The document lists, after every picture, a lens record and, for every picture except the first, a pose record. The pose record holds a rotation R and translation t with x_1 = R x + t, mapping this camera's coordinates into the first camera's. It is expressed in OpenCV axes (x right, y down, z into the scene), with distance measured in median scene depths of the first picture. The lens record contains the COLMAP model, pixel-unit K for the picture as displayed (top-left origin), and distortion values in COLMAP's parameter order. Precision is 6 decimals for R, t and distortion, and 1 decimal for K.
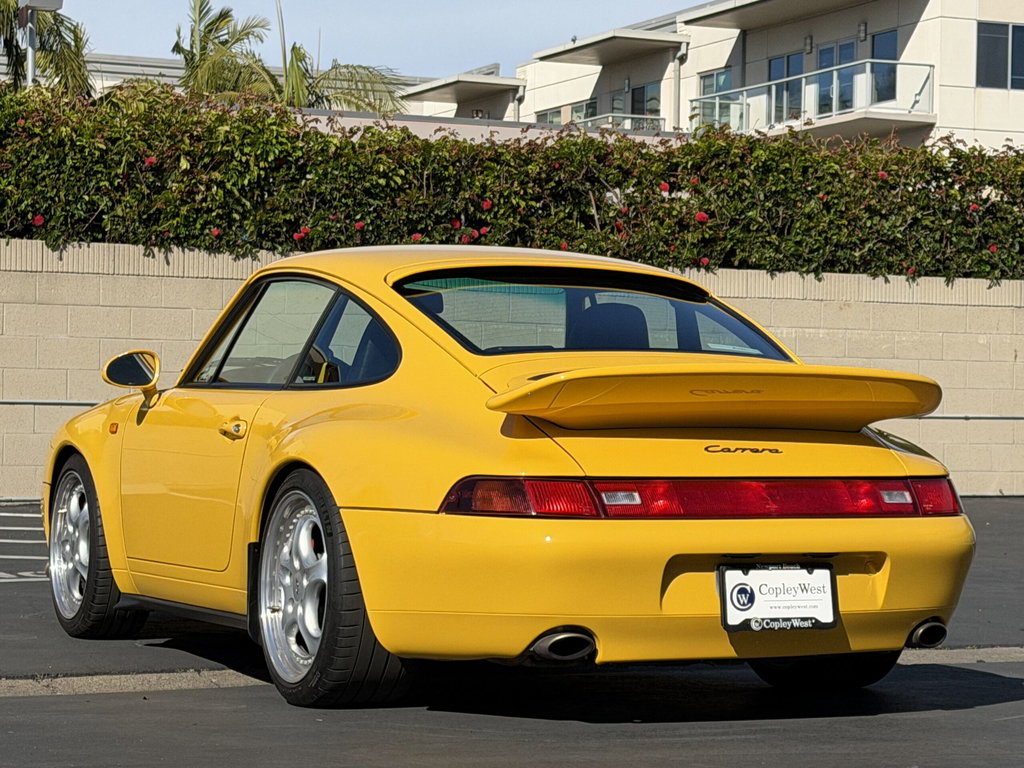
lens RADIAL K [[2633.2, 0, 511.5], [0, 2633.2, 383.9], [0, 0, 1]] dist [0.127677, 0.000000]
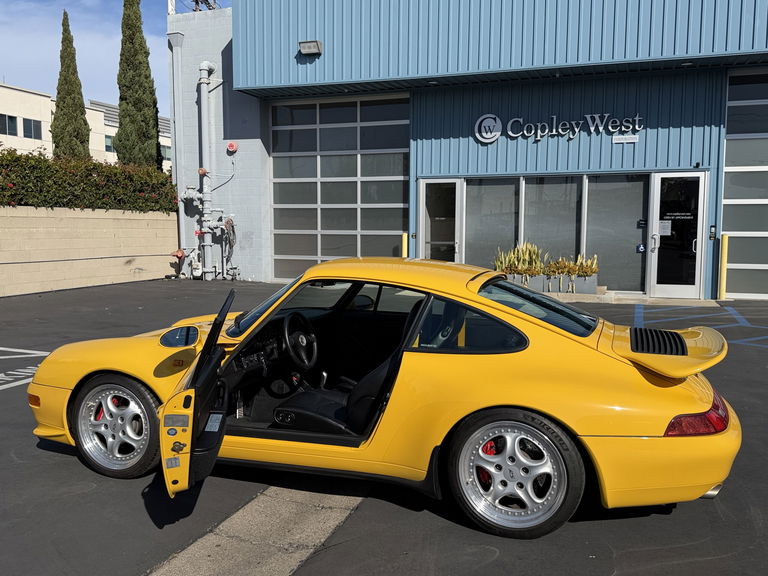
lens RADIAL K [[686.5, 0, 383.9], [0, 686.5, 288.5], [0, 0, 1]] dist [0.008317, 0.007636]
pose [[0.721568, -0.083805, 0.687253, -0.128246], [0.023709, 0.995056, 0.096446, -0.019665], [-0.691938, -0.053298, 0.719987, 0.260821]]
